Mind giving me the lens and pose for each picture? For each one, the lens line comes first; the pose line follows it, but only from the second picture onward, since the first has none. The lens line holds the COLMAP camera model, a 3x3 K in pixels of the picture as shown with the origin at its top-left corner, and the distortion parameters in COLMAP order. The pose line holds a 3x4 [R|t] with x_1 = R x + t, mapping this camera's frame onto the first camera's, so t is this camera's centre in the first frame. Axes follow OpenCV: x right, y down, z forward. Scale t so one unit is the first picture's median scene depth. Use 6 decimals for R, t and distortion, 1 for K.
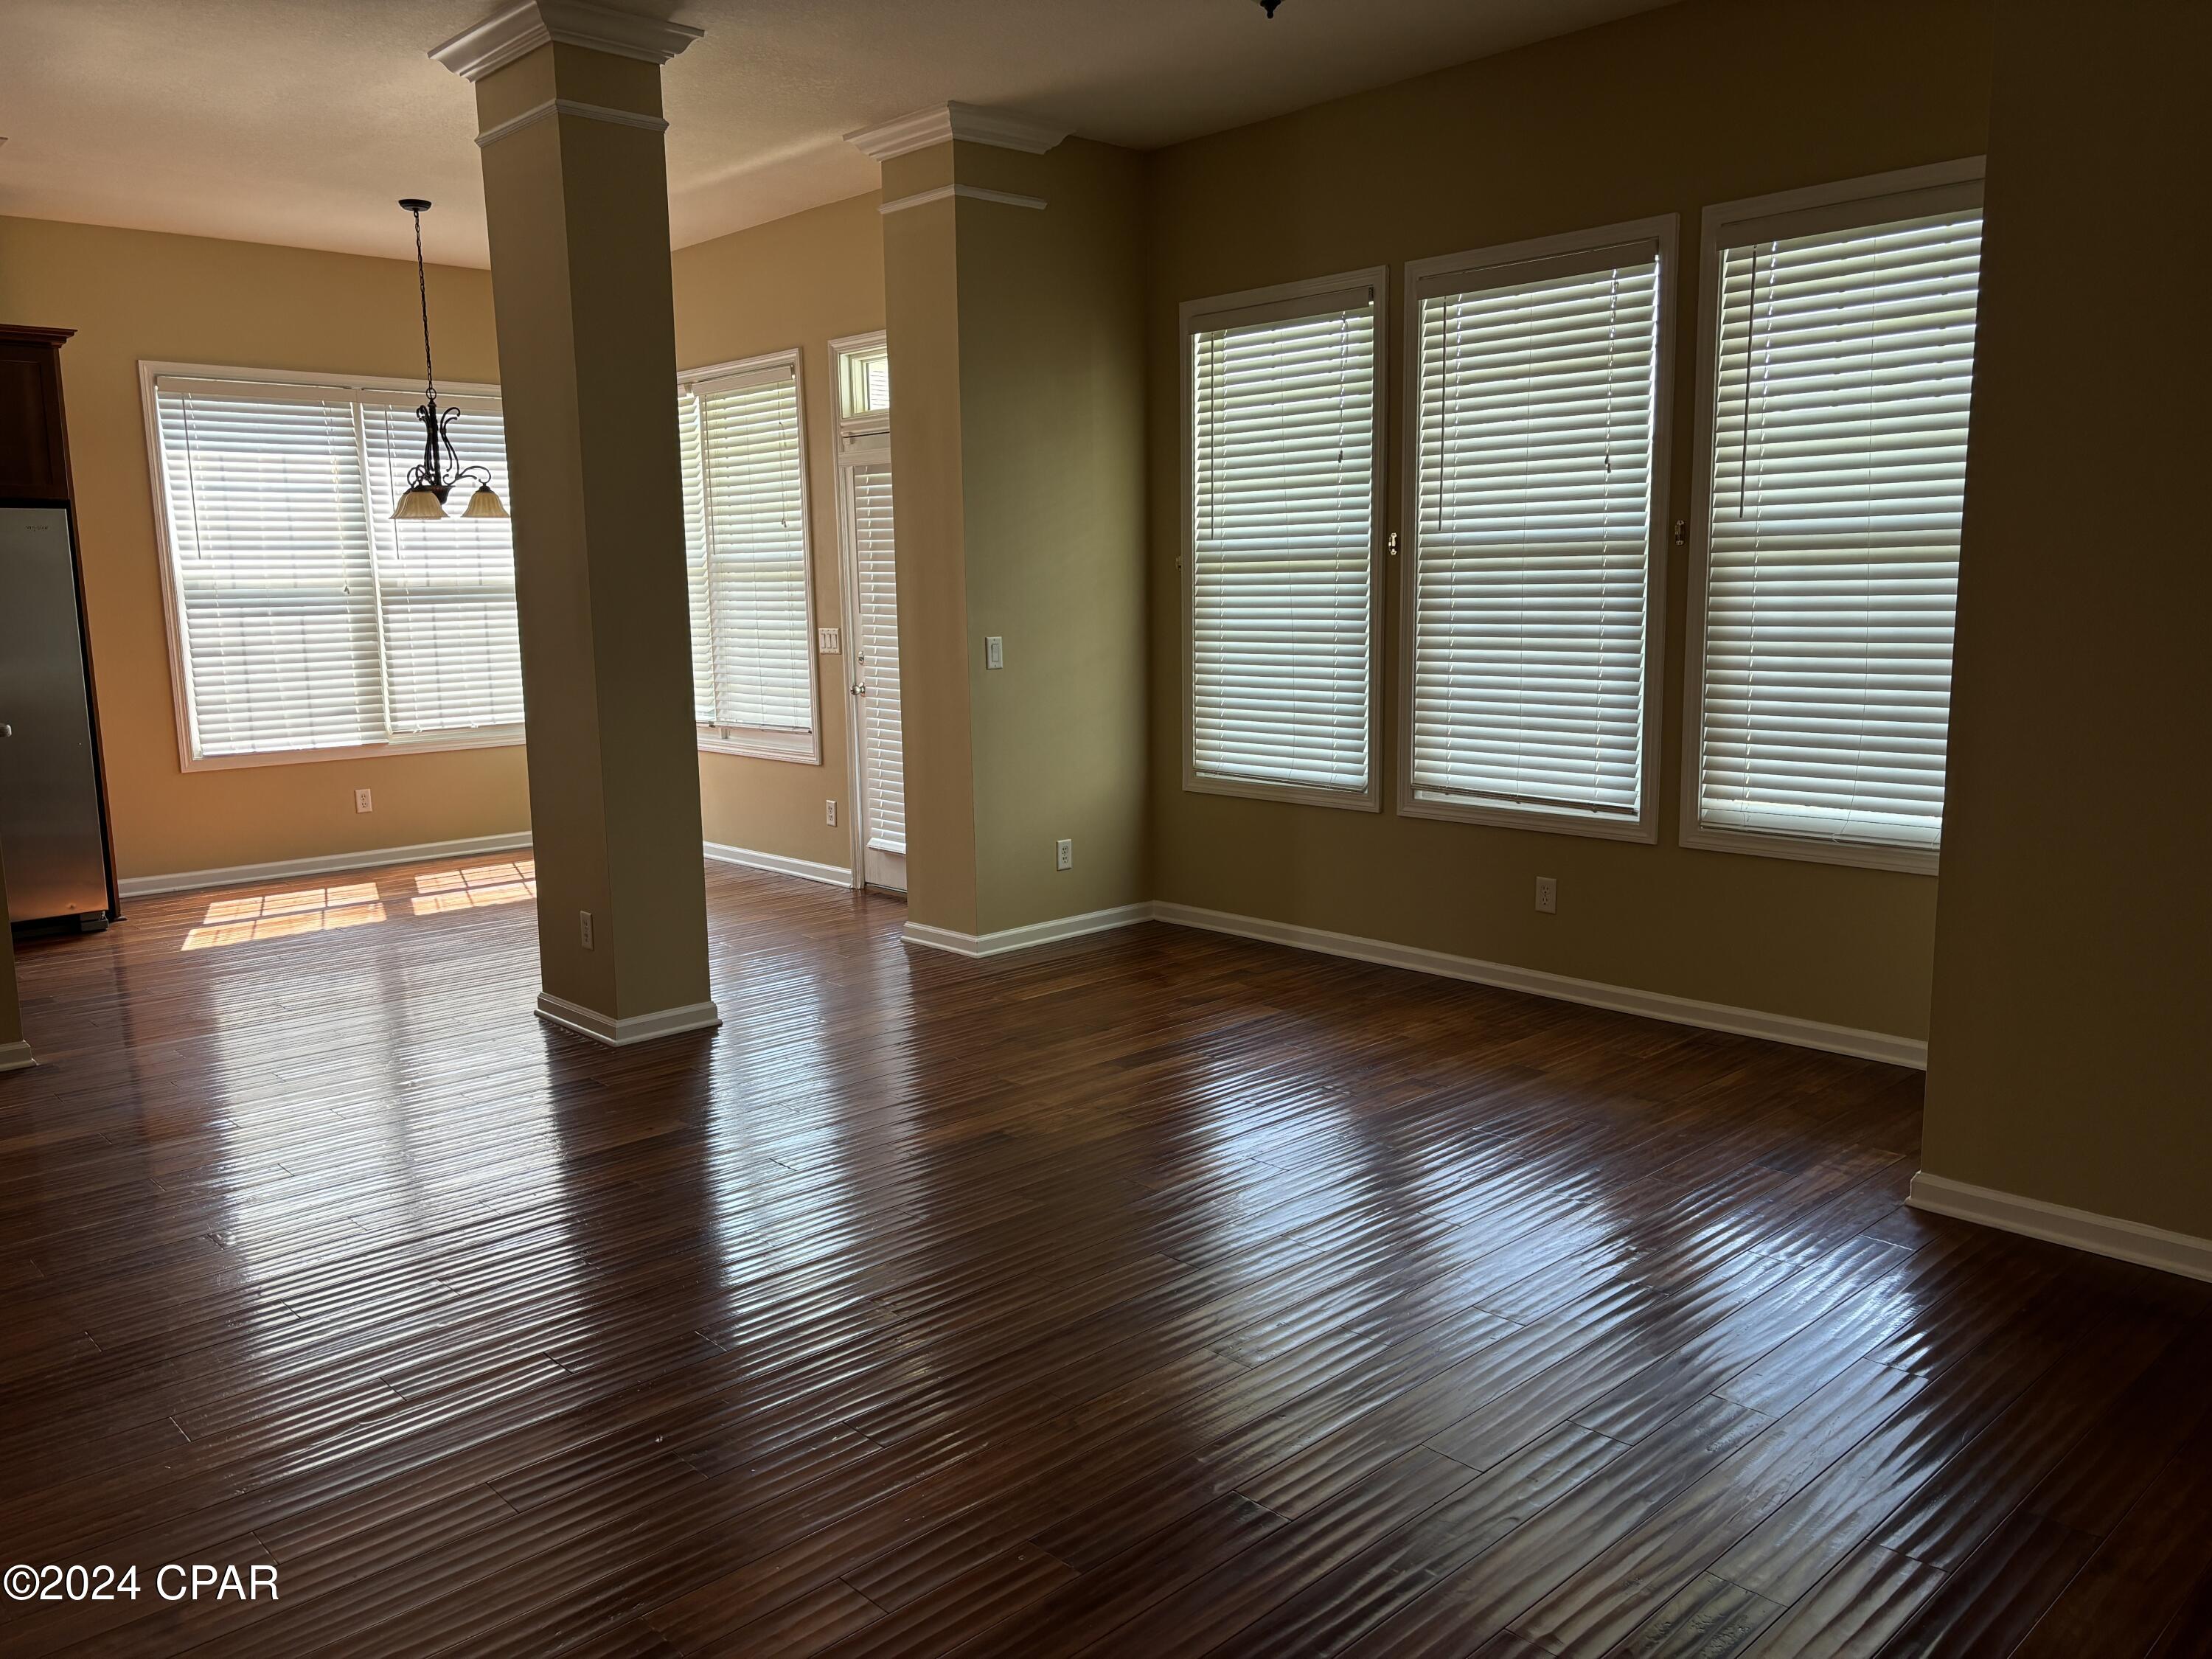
lens RADIAL K [[1668.1, 0, 1058.3], [0, 1668.1, 865.4], [0, 0, 1]] dist [0.052020, -0.035747]
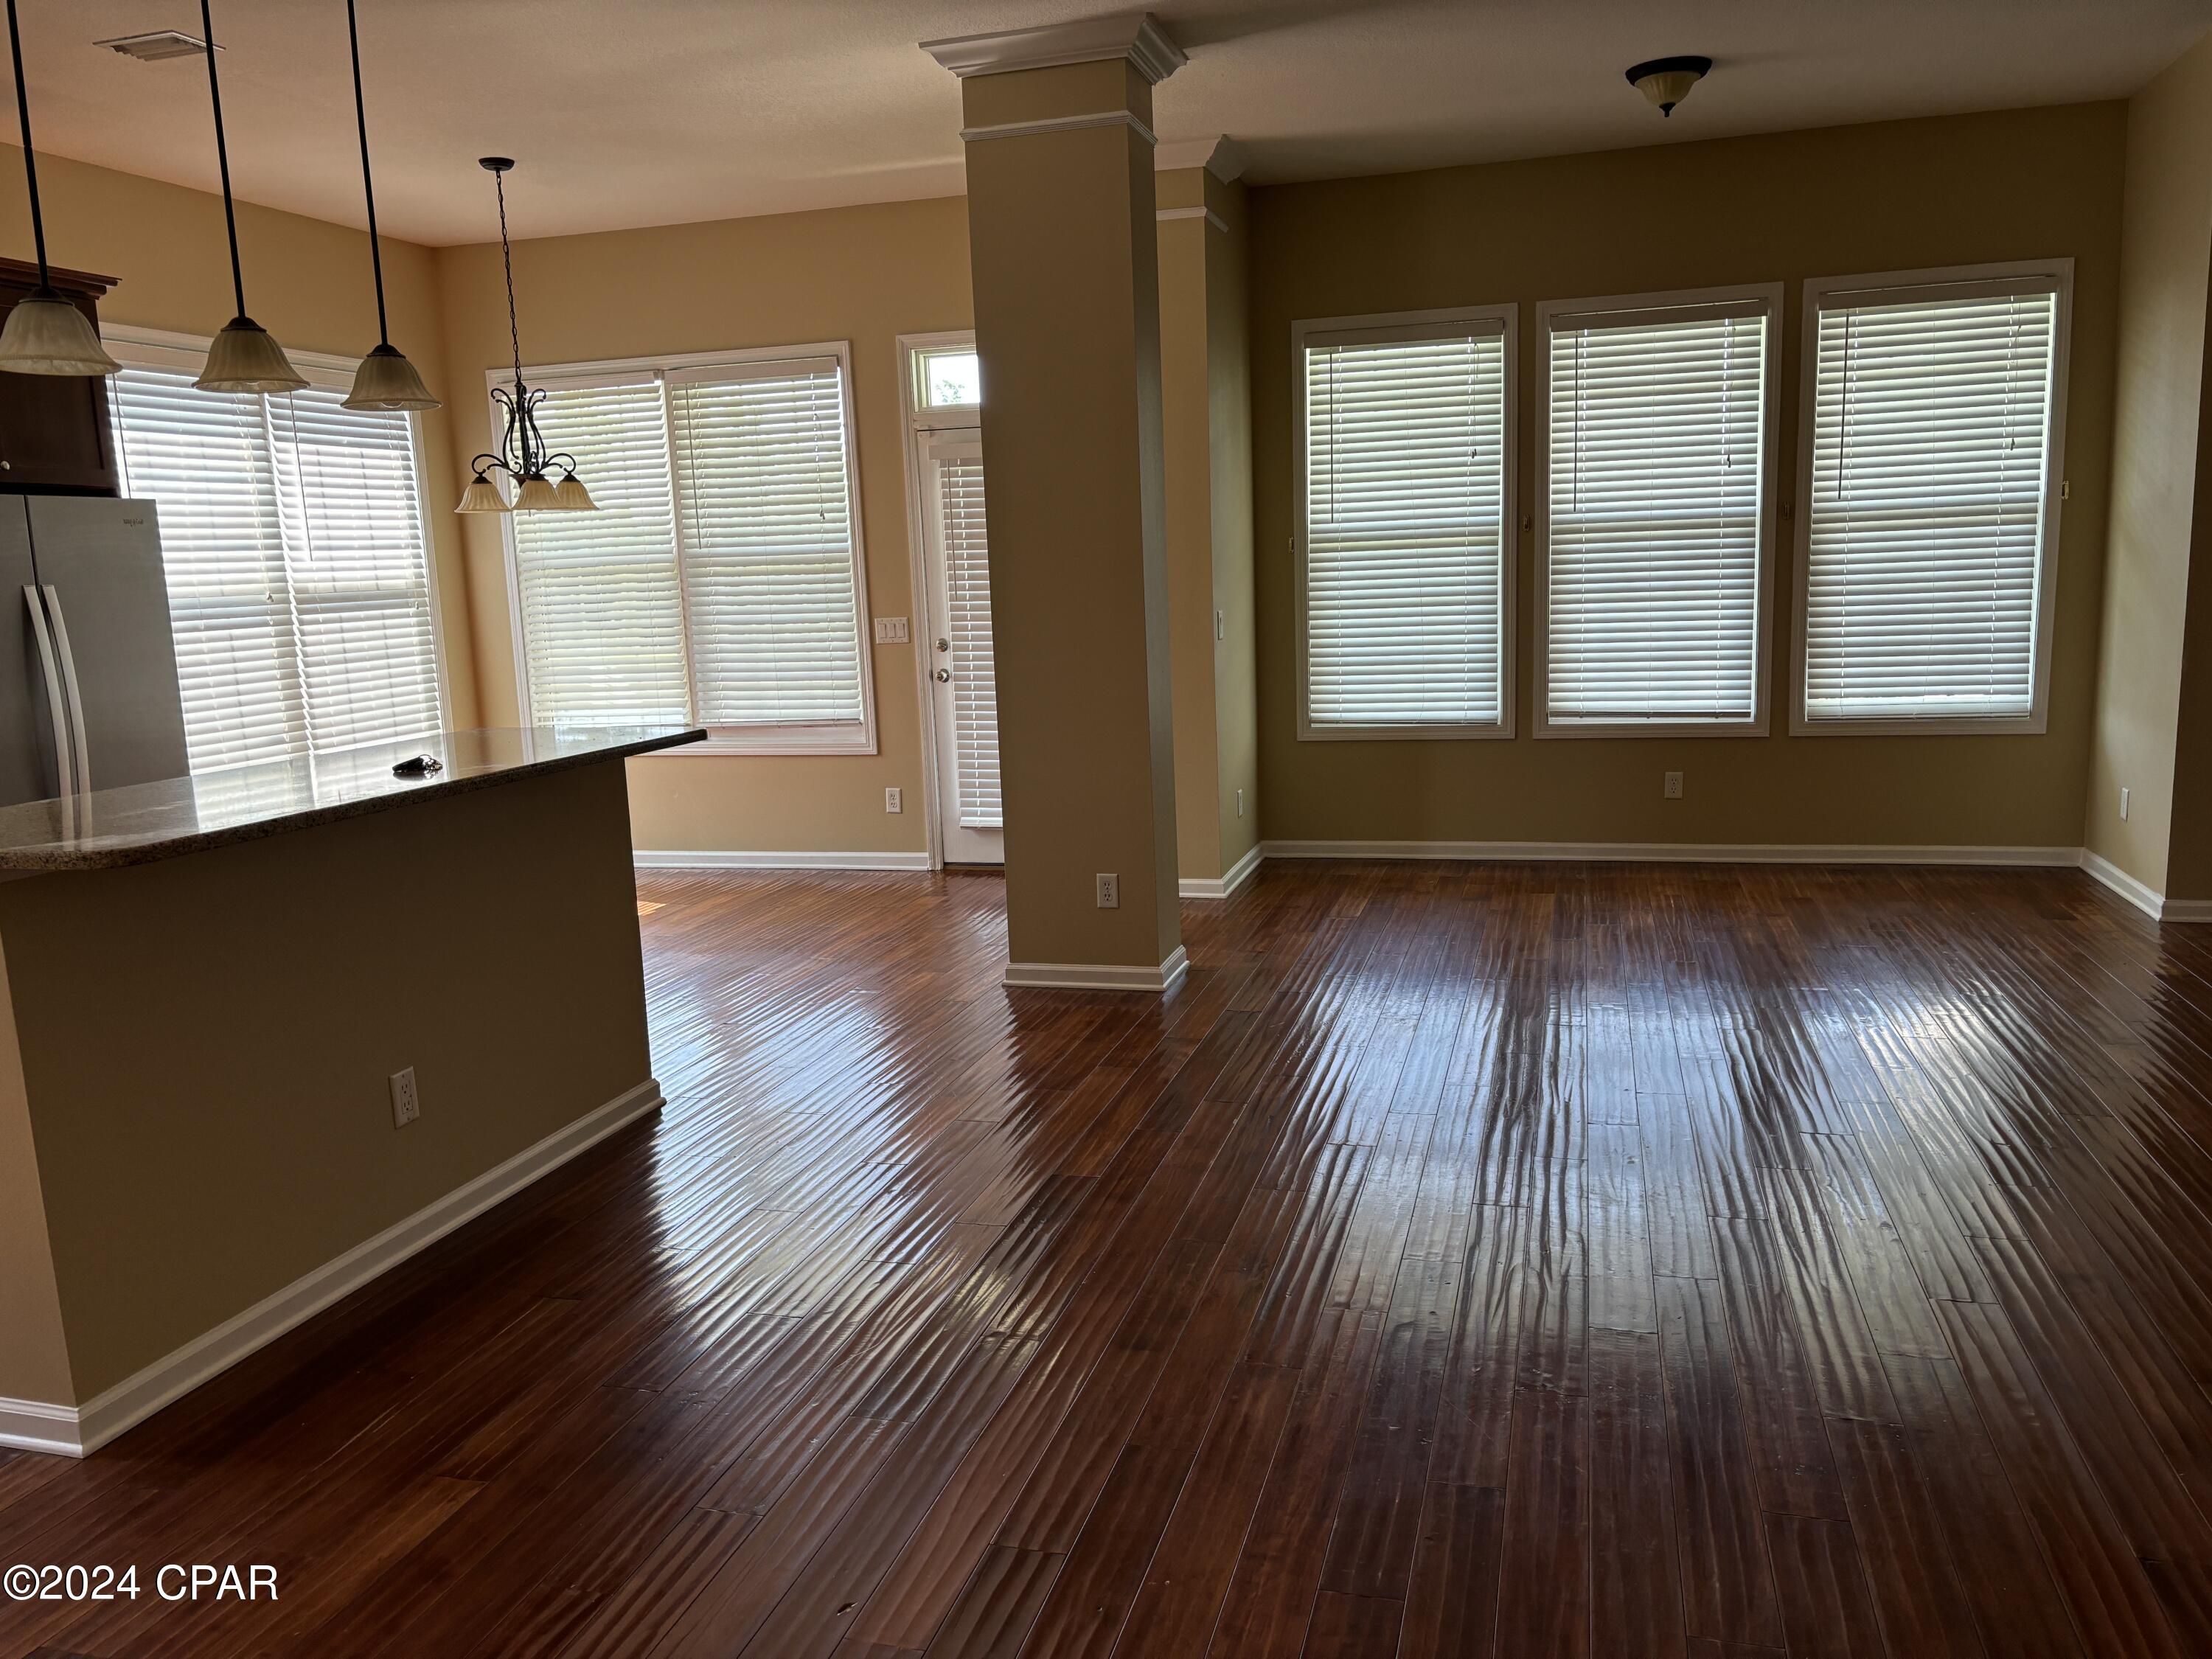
lens RADIAL K [[1668.1, 0, 1090.5], [0, 1668.1, 868.0], [0, 0, 1]] dist [0.052020, -0.035747]
pose [[0.850448, -0.112792, 0.513825, -0.686778], [0.114587, 0.993009, 0.028322, -0.006523], [-0.513428, 0.034791, 0.857427, 0.083350]]
